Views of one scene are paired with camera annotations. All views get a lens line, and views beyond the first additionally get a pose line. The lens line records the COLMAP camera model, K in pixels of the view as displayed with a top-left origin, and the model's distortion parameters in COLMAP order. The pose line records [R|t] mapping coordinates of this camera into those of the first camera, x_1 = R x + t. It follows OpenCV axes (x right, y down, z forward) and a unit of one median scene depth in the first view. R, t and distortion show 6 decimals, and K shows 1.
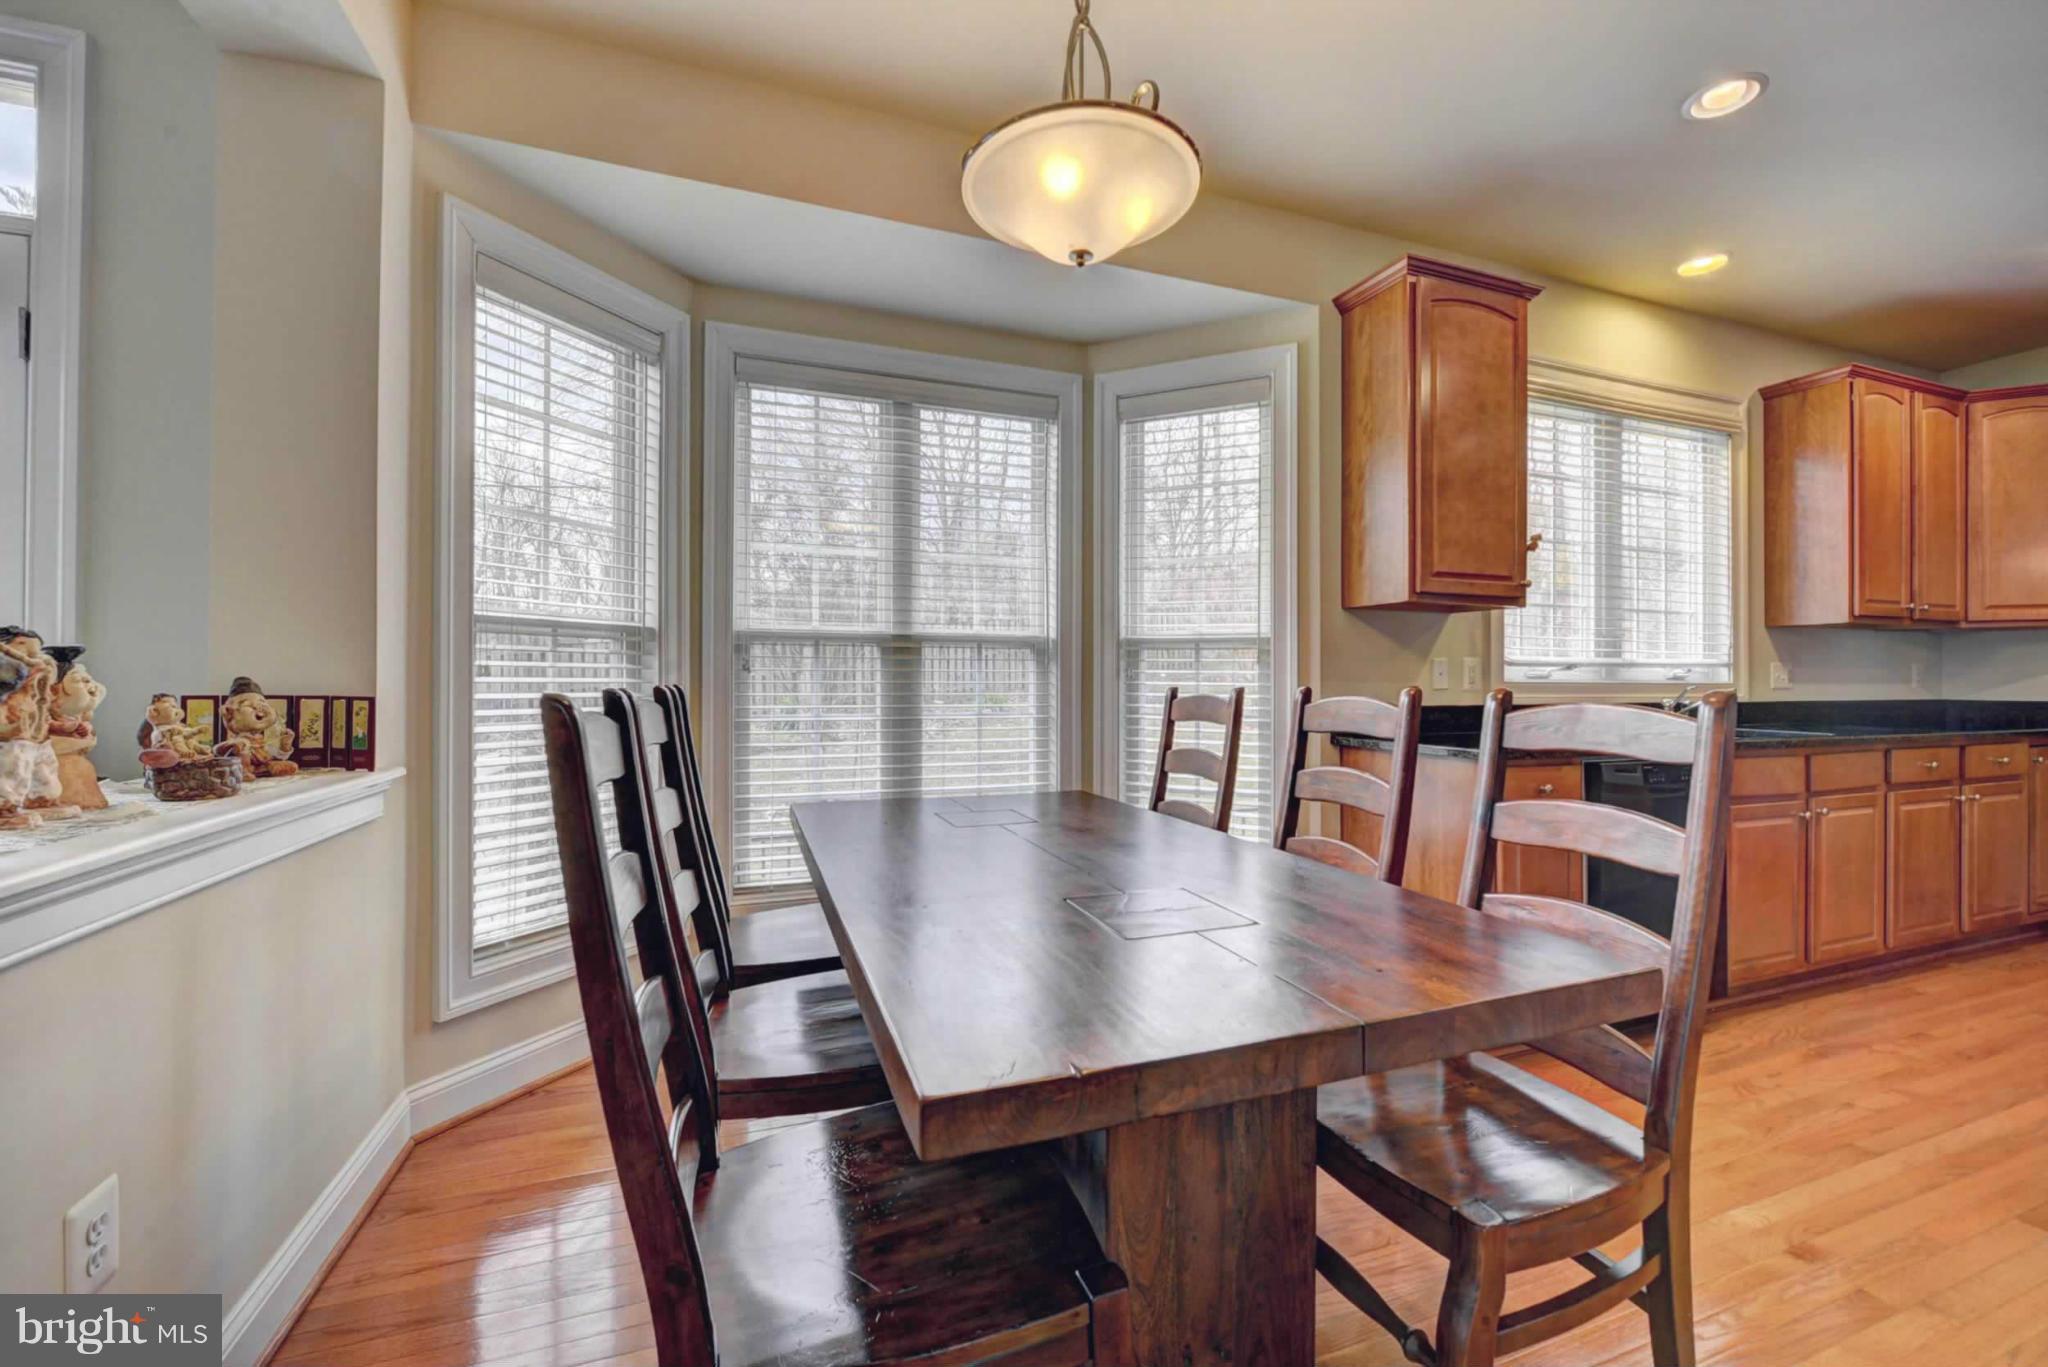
lens RADIAL K [[817.4, 0, 1041.4], [0, 817.4, 676.5], [0, 0, 1]] dist [-0.007887, 0.000272]
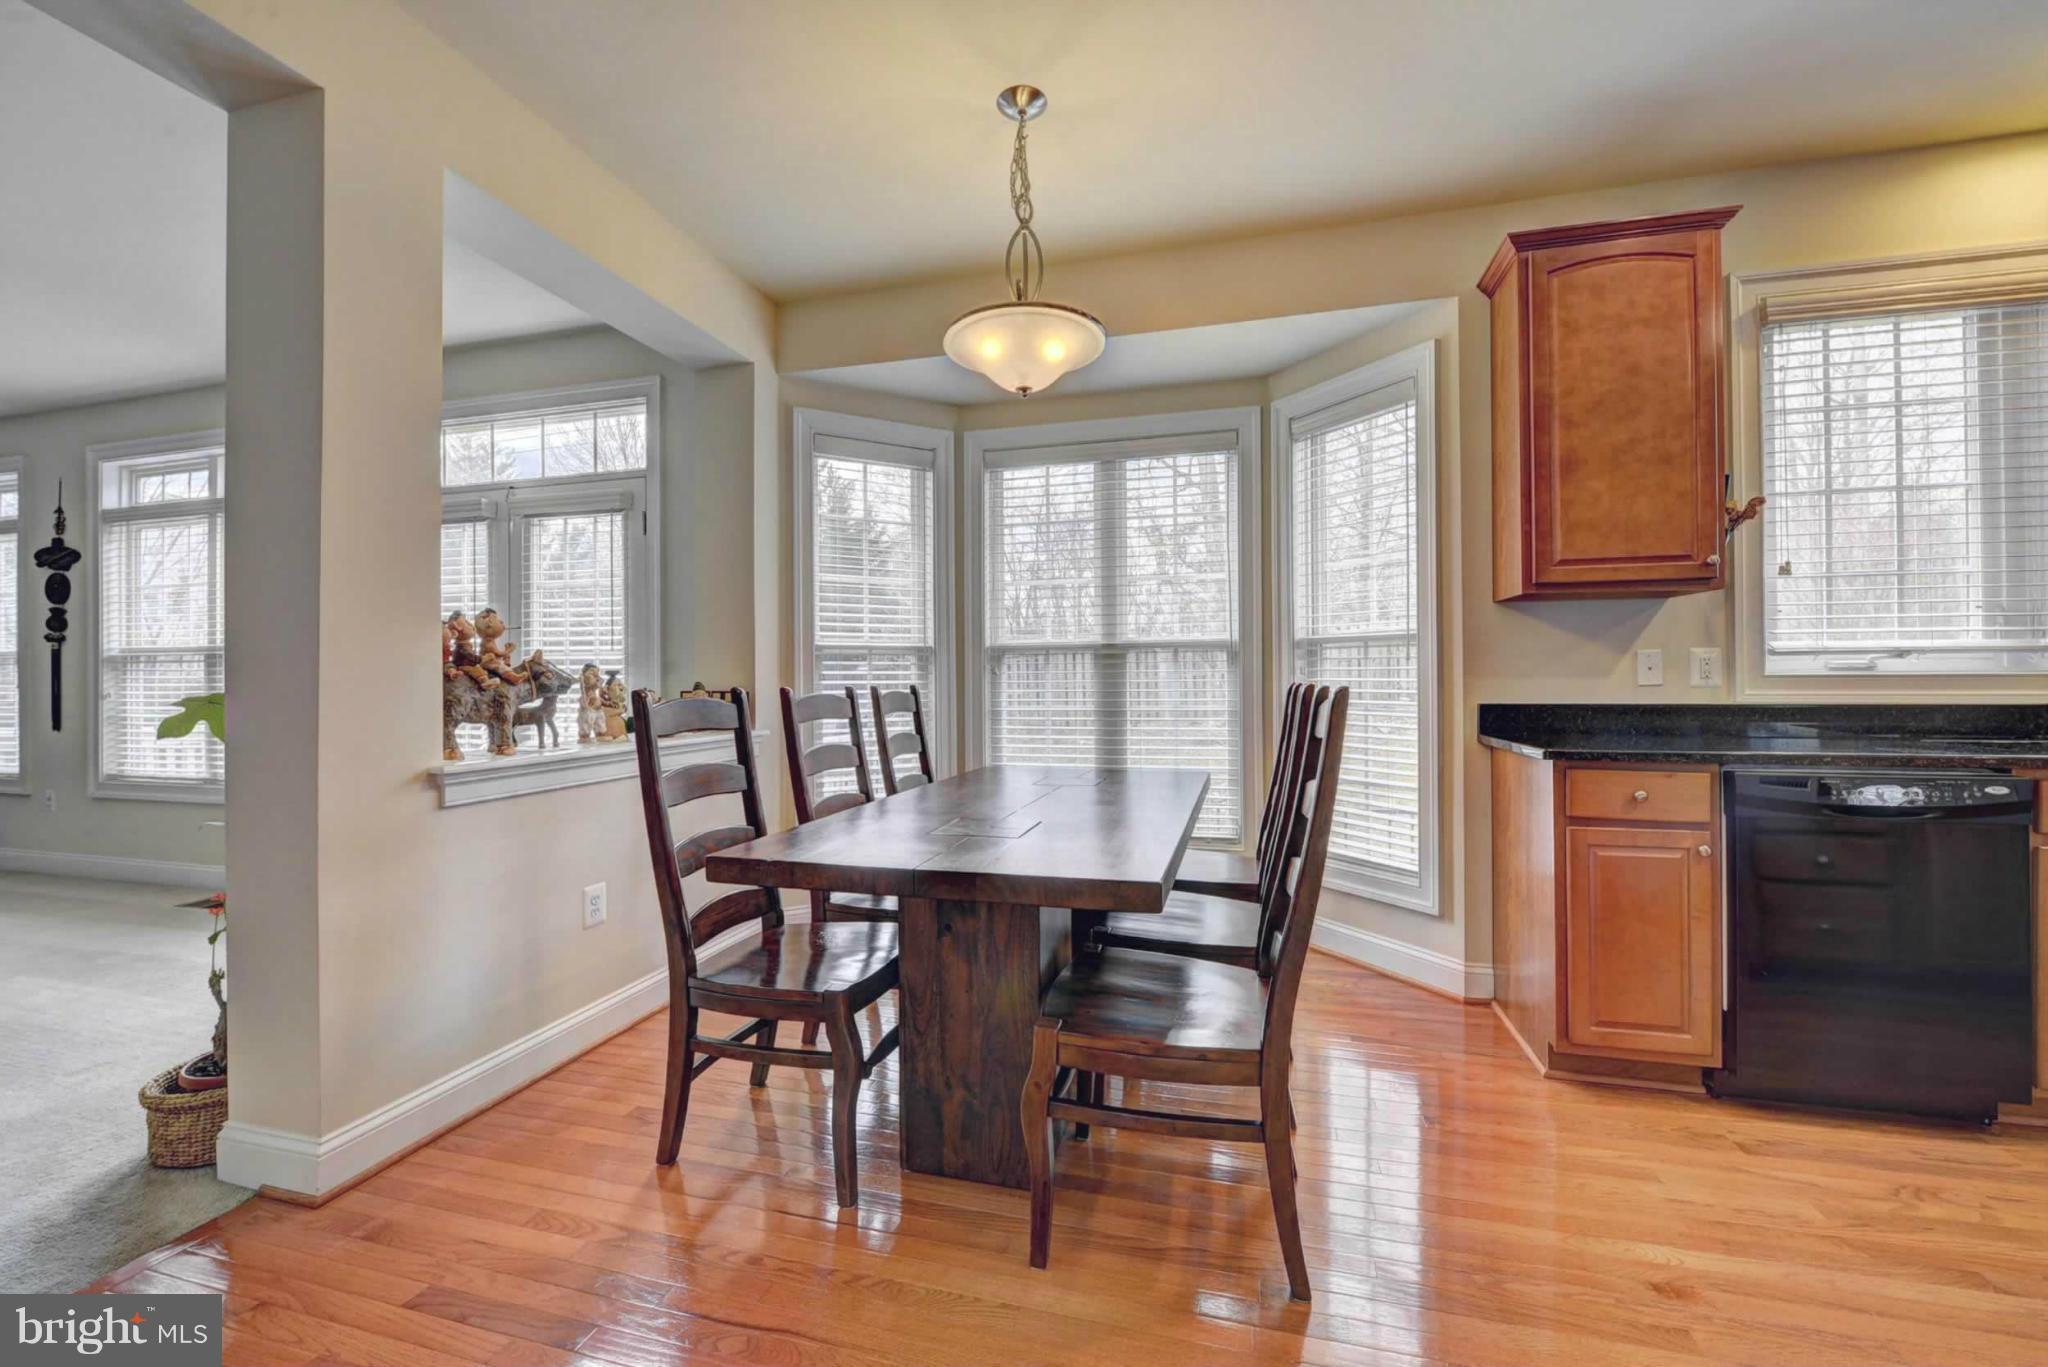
lens RADIAL K [[817.4, 0, 1037.9], [0, 817.4, 670.4], [0, 0, 1]] dist [-0.007887, 0.000272]
pose [[0.818451, -0.015449, -0.574369, 0.464456], [0.011663, 0.999879, -0.010274, 0.001412], [0.574458, 0.001710, 0.818532, -0.094918]]
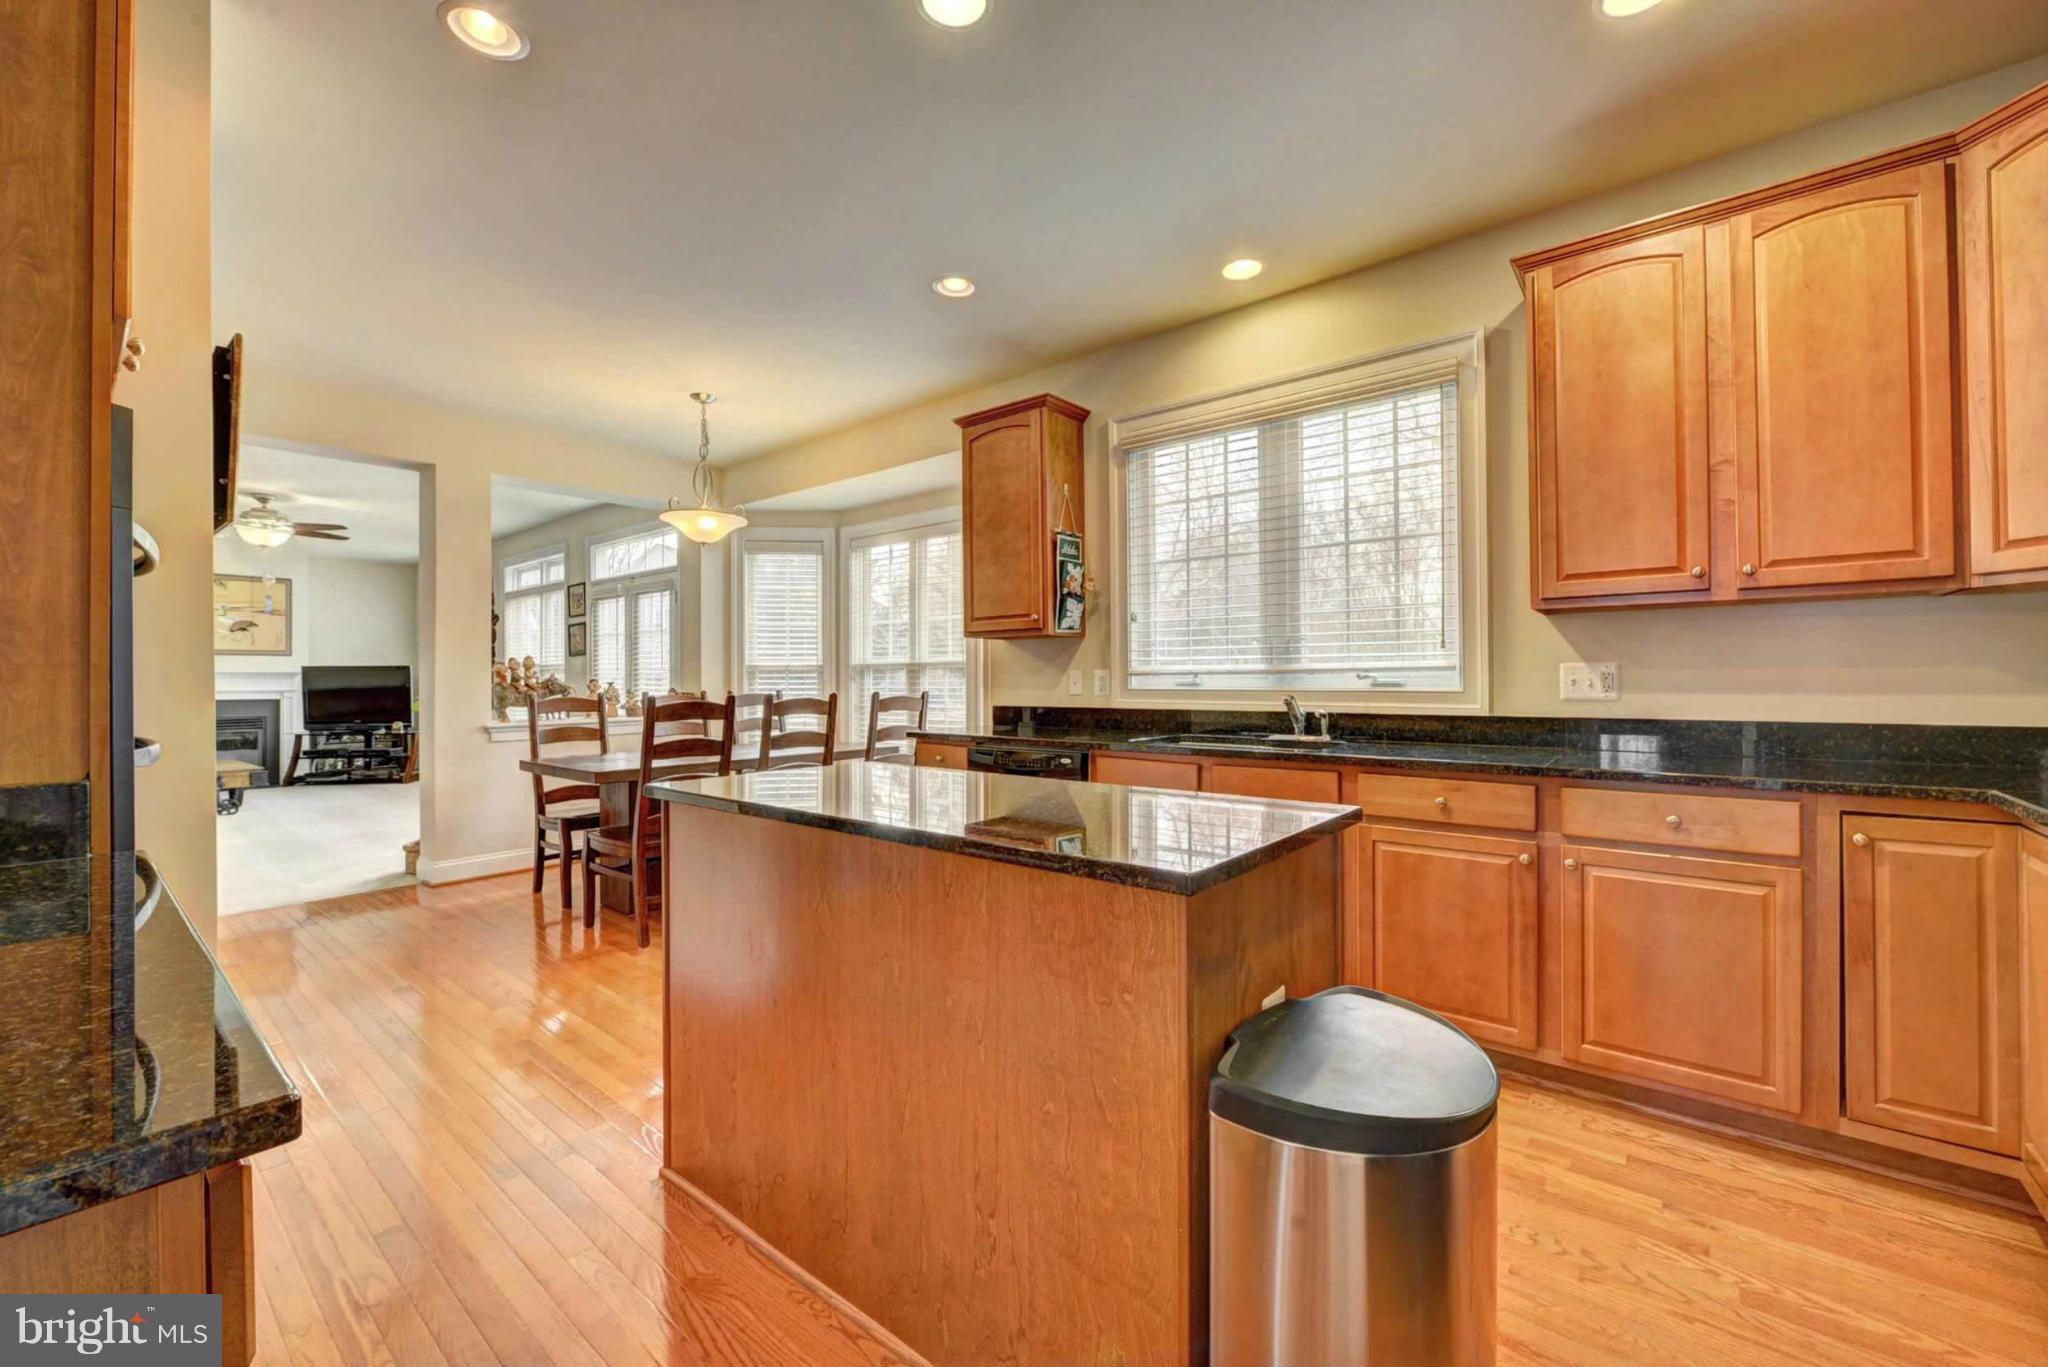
lens RADIAL K [[817.4, 0, 1035.3], [0, 817.4, 680.9], [0, 0, 1]] dist [-0.007887, 0.000272]
pose [[0.516358, -0.005812, -0.856353, 1.628555], [0.009574, 0.999954, -0.001014, -0.006608], [0.856320, -0.007675, 0.516389, 0.269902]]
